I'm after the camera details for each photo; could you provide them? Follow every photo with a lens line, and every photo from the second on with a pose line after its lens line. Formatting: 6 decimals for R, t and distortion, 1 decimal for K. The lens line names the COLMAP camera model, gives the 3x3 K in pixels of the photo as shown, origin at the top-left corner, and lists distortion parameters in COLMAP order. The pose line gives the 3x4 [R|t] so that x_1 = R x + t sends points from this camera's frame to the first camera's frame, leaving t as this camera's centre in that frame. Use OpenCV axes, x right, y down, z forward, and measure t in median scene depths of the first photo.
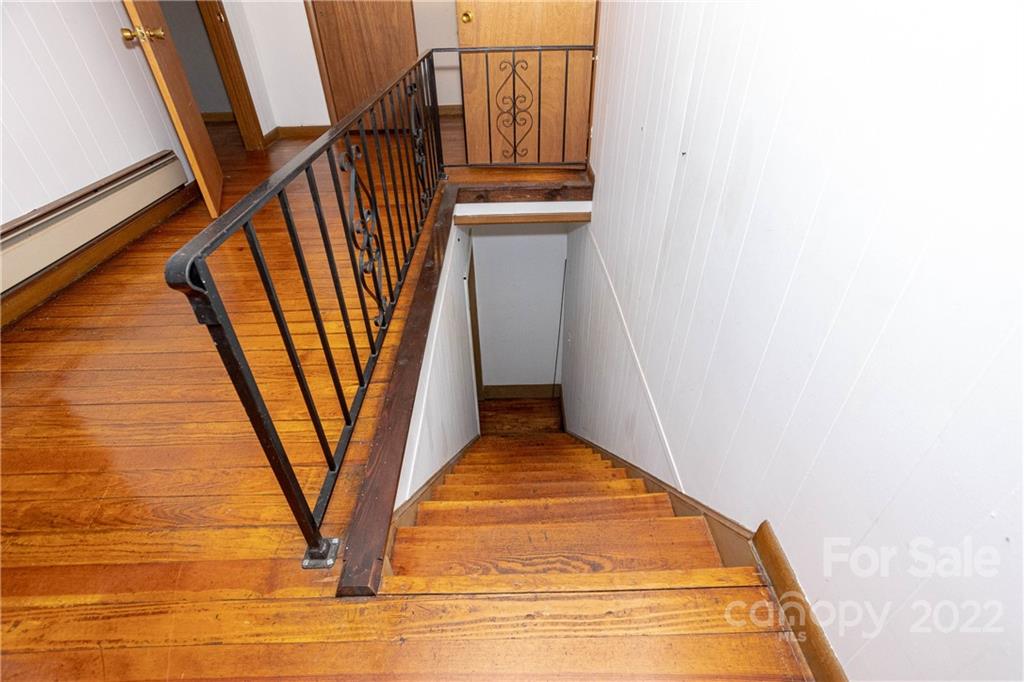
lens RADIAL K [[497.9, 0, 519.0], [0, 497.9, 345.8], [0, 0, 1]] dist [-0.048468, 0.031519]
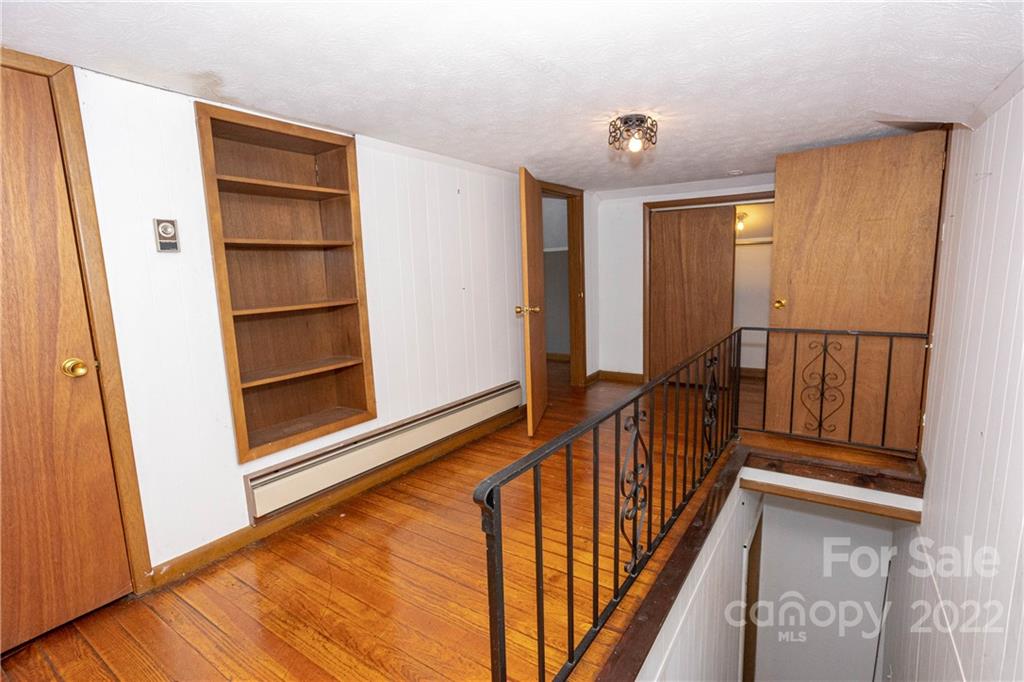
lens RADIAL K [[497.9, 0, 509.4], [0, 497.9, 338.4], [0, 0, 1]] dist [-0.048468, 0.031519]
pose [[0.812733, 0.070246, -0.578386, 0.048401], [-0.329225, 0.874399, -0.356422, -0.011793], [0.480703, 0.480095, 0.733780, -0.067315]]
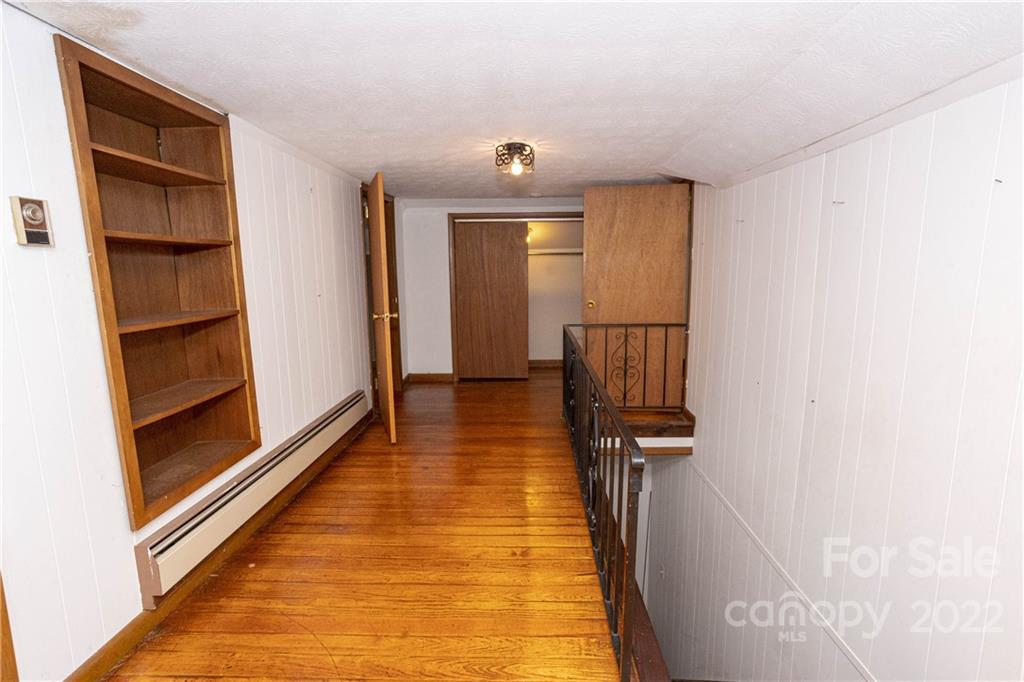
lens RADIAL K [[497.9, 0, 519.0], [0, 497.9, 337.9], [0, 0, 1]] dist [-0.048468, 0.031519]
pose [[0.998784, 0.011313, -0.047986, -0.263026], [-0.032589, 0.881845, -0.470412, 0.085140], [0.036995, 0.471404, 0.881141, -0.216001]]
